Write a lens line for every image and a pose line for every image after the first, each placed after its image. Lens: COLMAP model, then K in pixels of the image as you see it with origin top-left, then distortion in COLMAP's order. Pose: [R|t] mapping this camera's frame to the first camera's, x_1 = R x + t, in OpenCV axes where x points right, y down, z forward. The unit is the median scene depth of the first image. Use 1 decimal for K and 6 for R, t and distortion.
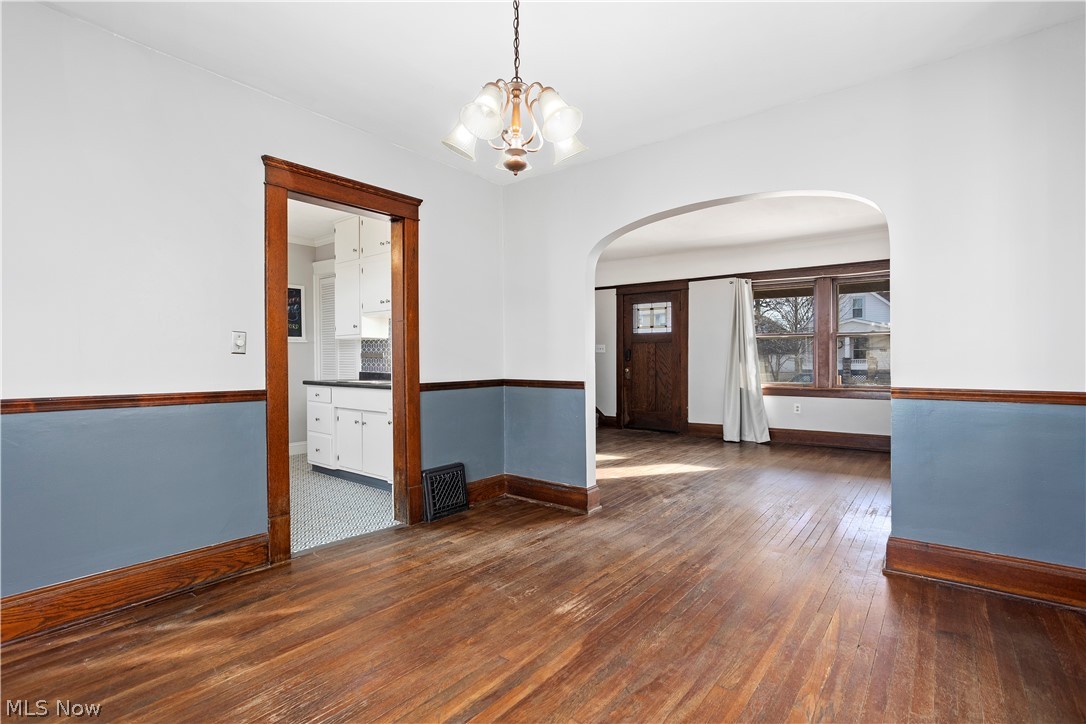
lens RADIAL K [[525.1, 0, 541.7], [0, 525.1, 360.7], [0, 0, 1]] dist [-0.053212, 0.032452]
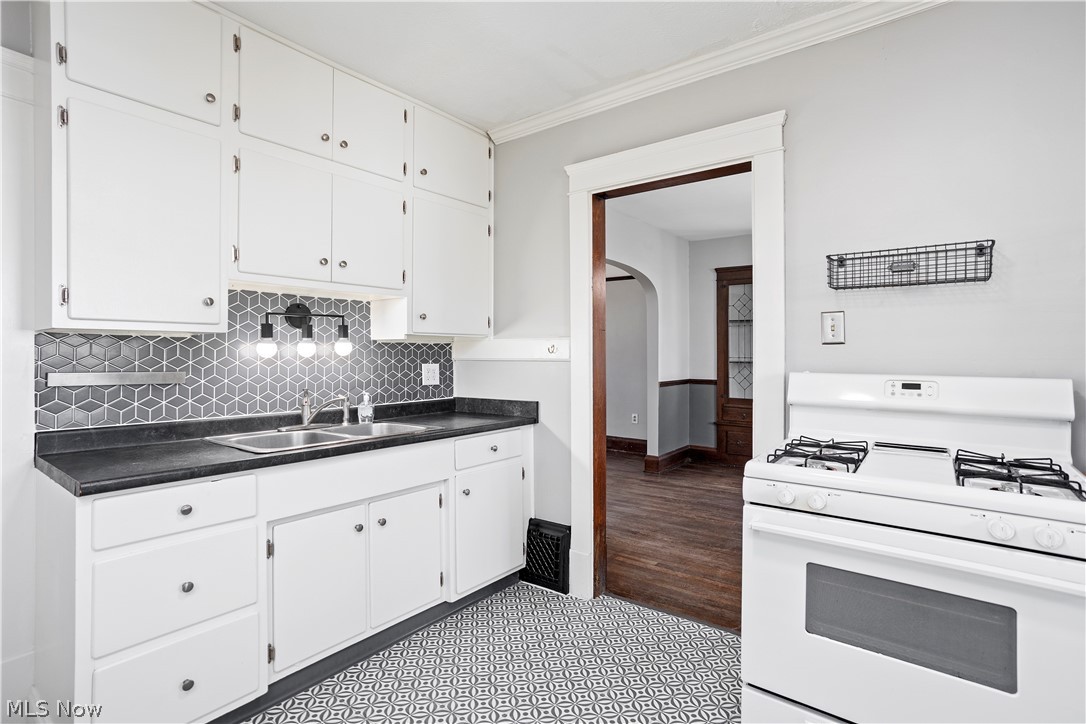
lens RADIAL K [[528.8, 0, 541.4], [0, 528.8, 349.5], [0, 0, 1]] dist [-0.054181, 0.033697]
pose [[-0.001398, 0.013568, 0.999907, -0.747797], [0.004062, 0.999900, -0.013562, -0.026784], [-0.999991, 0.004043, -0.001453, 0.783651]]
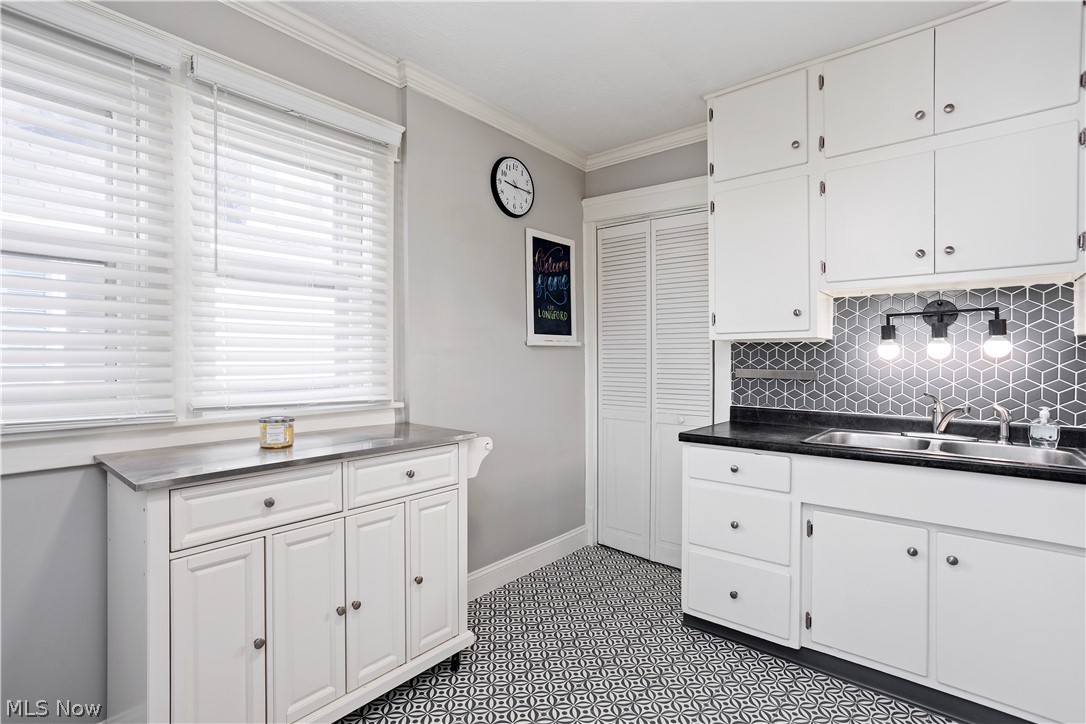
lens RADIAL K [[525.1, 0, 541.7], [0, 525.1, 360.7], [0, 0, 1]] dist [-0.053212, 0.032452]
pose [[0.999680, 0.004891, -0.024835, -0.582318], [-0.004879, 0.999988, 0.000539, -0.024408], [0.024837, -0.000418, 0.999691, 0.560101]]
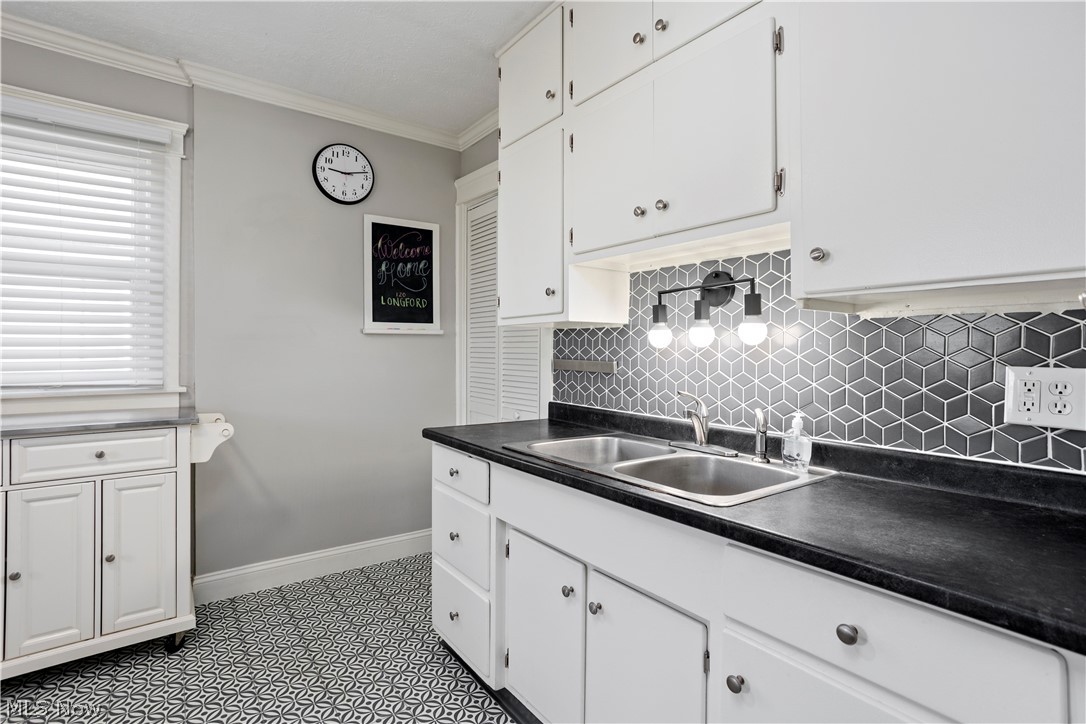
lens RADIAL K [[528.8, 0, 541.4], [0, 528.8, 349.5], [0, 0, 1]] dist [-0.054181, 0.033697]
pose [[0.962897, 0.008990, -0.269718, -0.266566], [-0.010526, 0.999936, -0.004248, -0.023292], [0.269663, 0.006929, 0.962930, 0.645015]]
